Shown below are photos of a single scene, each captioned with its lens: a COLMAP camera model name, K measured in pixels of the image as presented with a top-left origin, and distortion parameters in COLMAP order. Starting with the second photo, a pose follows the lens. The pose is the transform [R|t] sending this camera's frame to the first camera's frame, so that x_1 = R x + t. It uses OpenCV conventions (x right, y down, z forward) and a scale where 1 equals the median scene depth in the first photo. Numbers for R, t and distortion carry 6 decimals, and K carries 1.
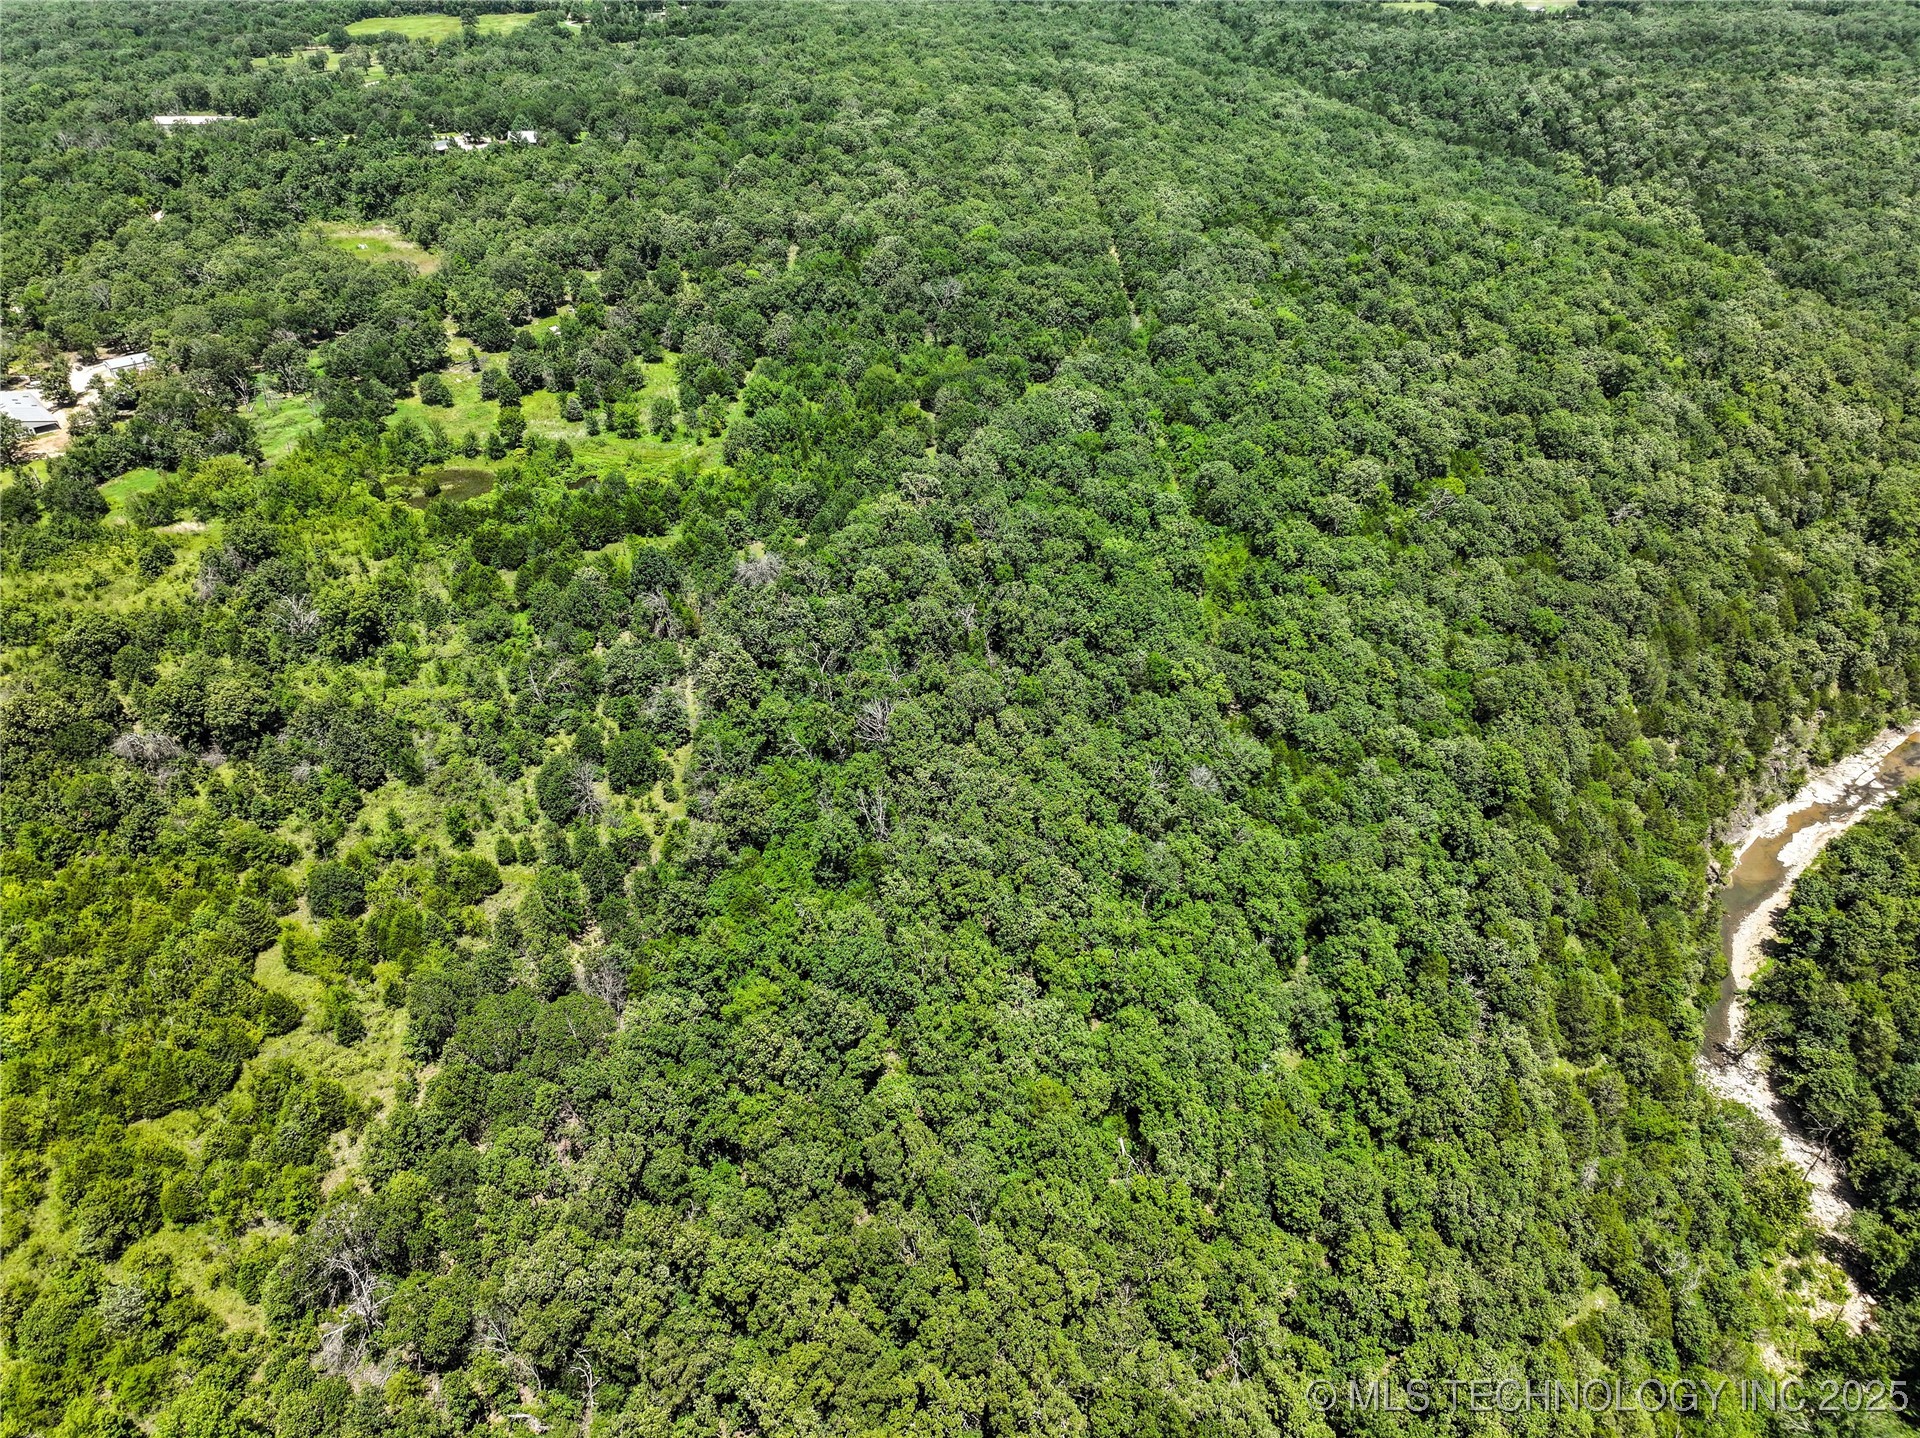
lens RADIAL K [[1347.6, 0, 966.7], [0, 1347.6, 718.5], [0, 0, 1]] dist [-0.003708, 0.017407]
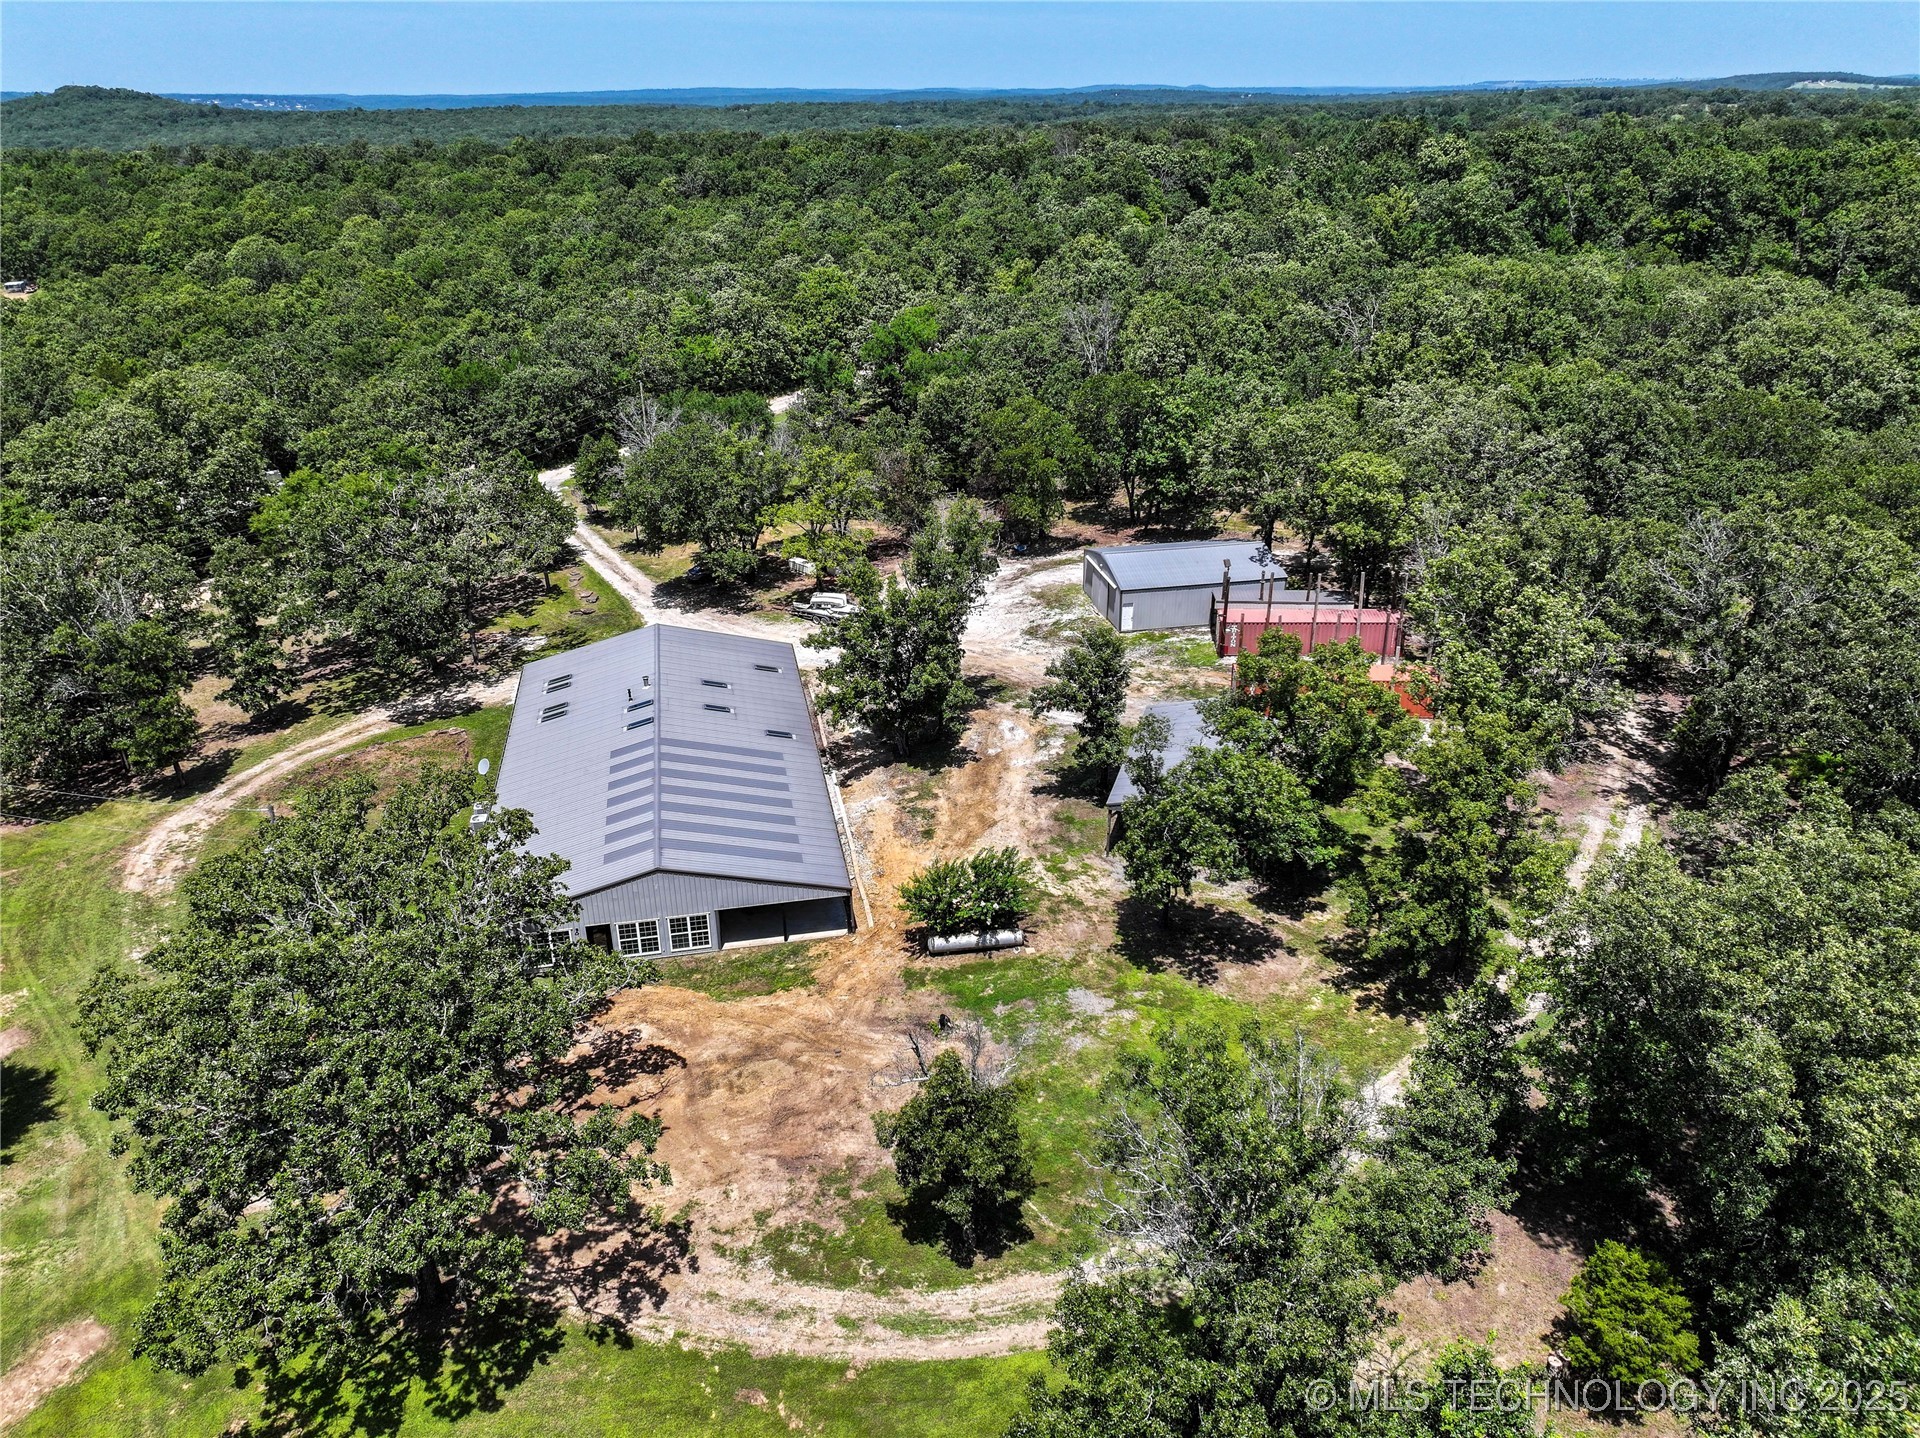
lens RADIAL K [[1347.6, 0, 964.1], [0, 1347.6, 715.6], [0, 0, 1]] dist [-0.003708, 0.017407]
pose [[0.859104, 0.215881, -0.464043, -0.506206], [-0.285357, 0.954721, -0.084142, -0.197600], [0.424867, 0.204704, 0.881807, 0.736426]]
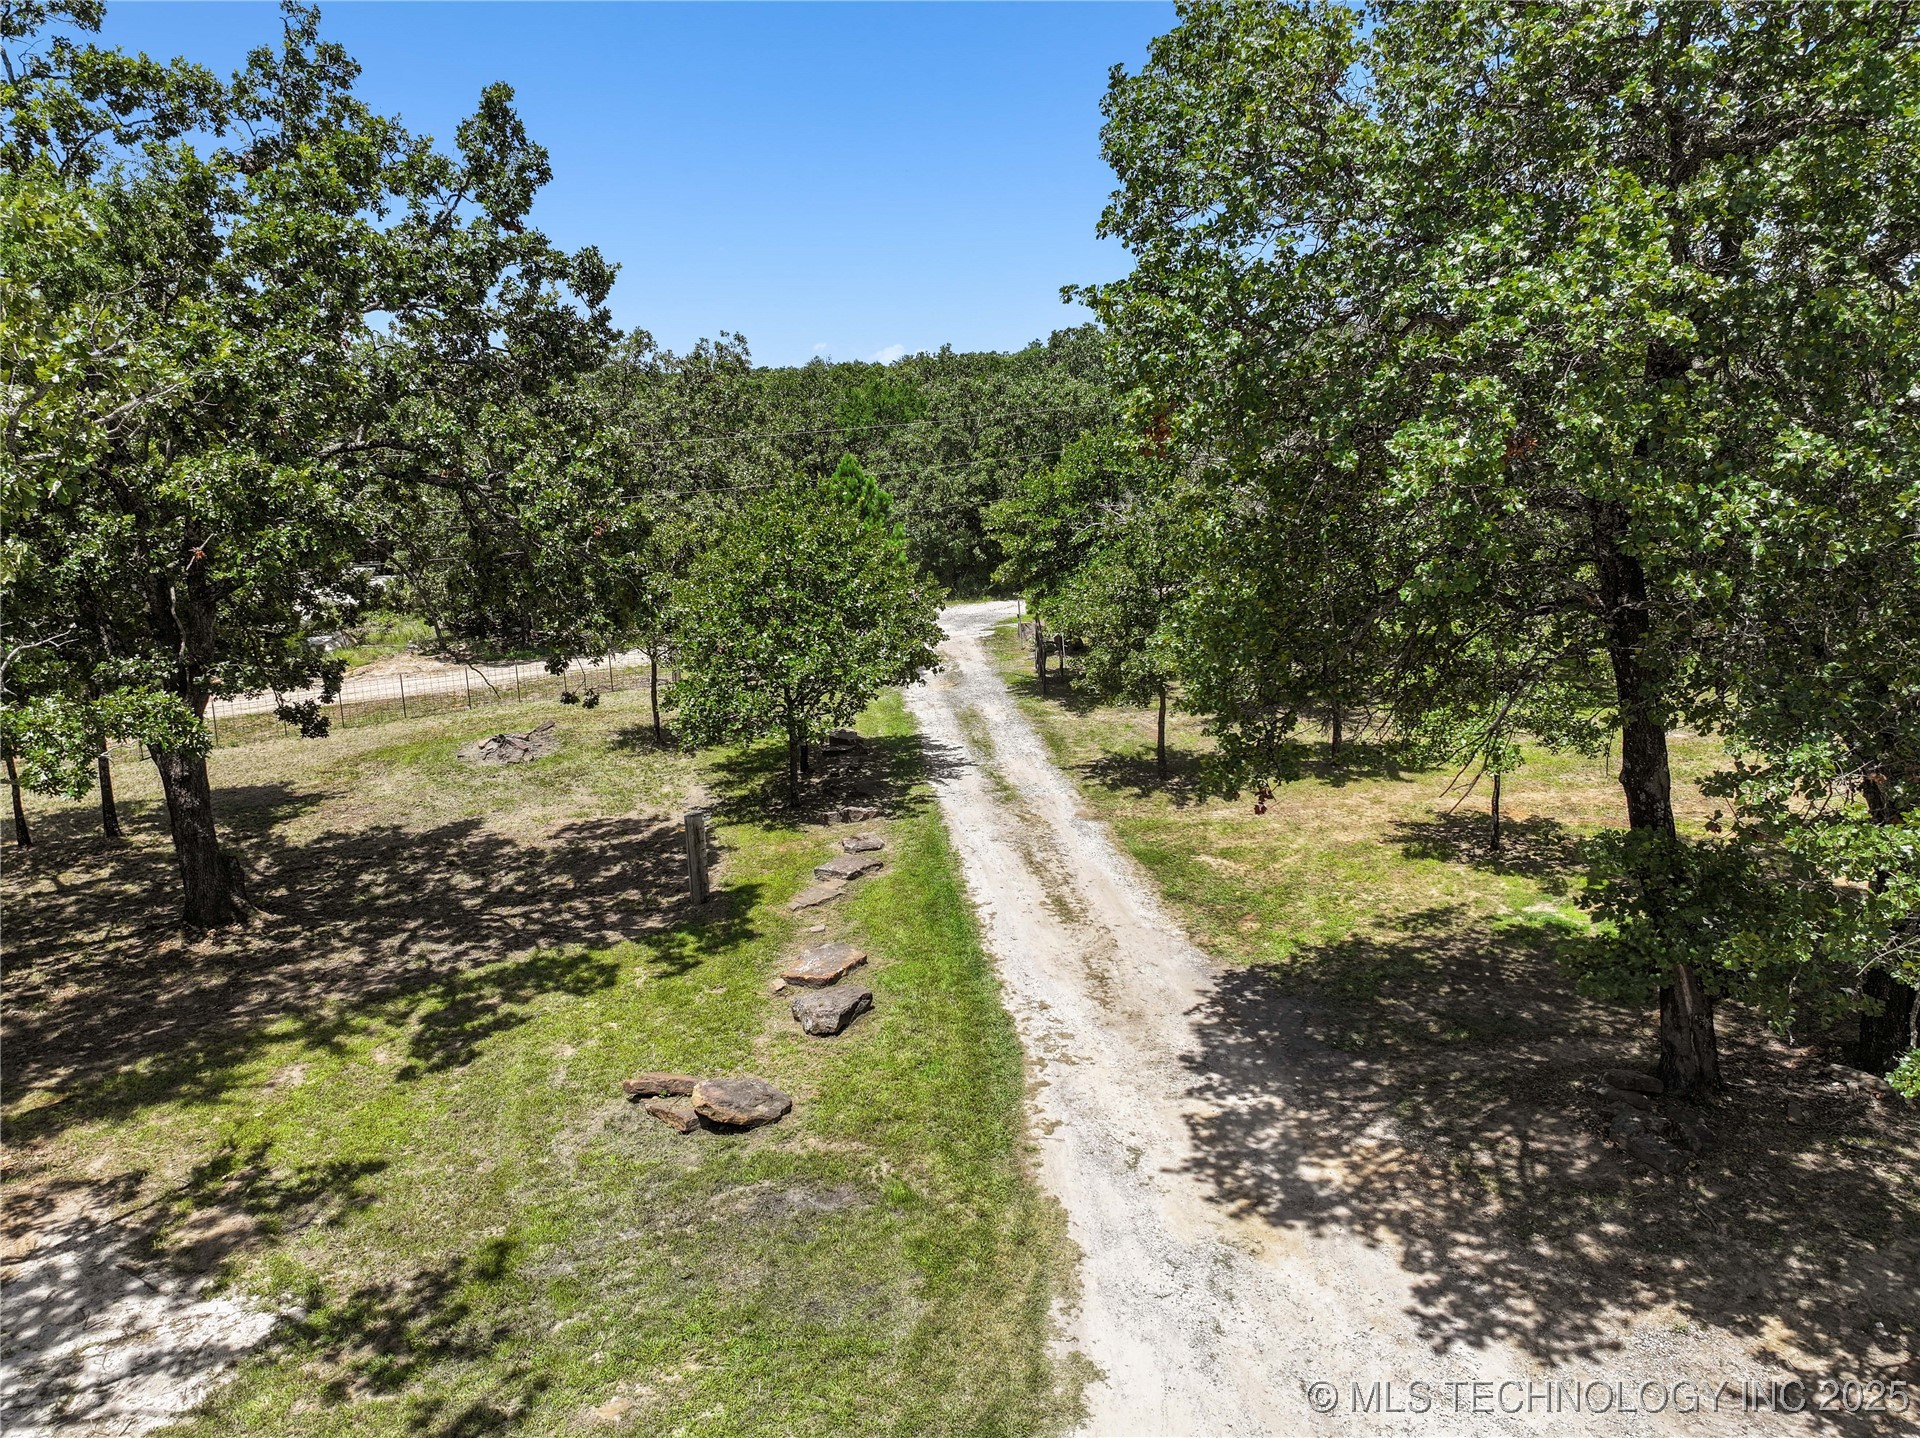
lens RADIAL K [[1347.6, 0, 959.3], [0, 1347.6, 718.8], [0, 0, 1]] dist [-0.003708, 0.017407]
pose [[0.581230, 0.191707, -0.790835, -0.644053], [-0.460517, 0.878742, -0.125443, -0.222633], [0.670892, 0.437104, 0.599036, 0.886920]]
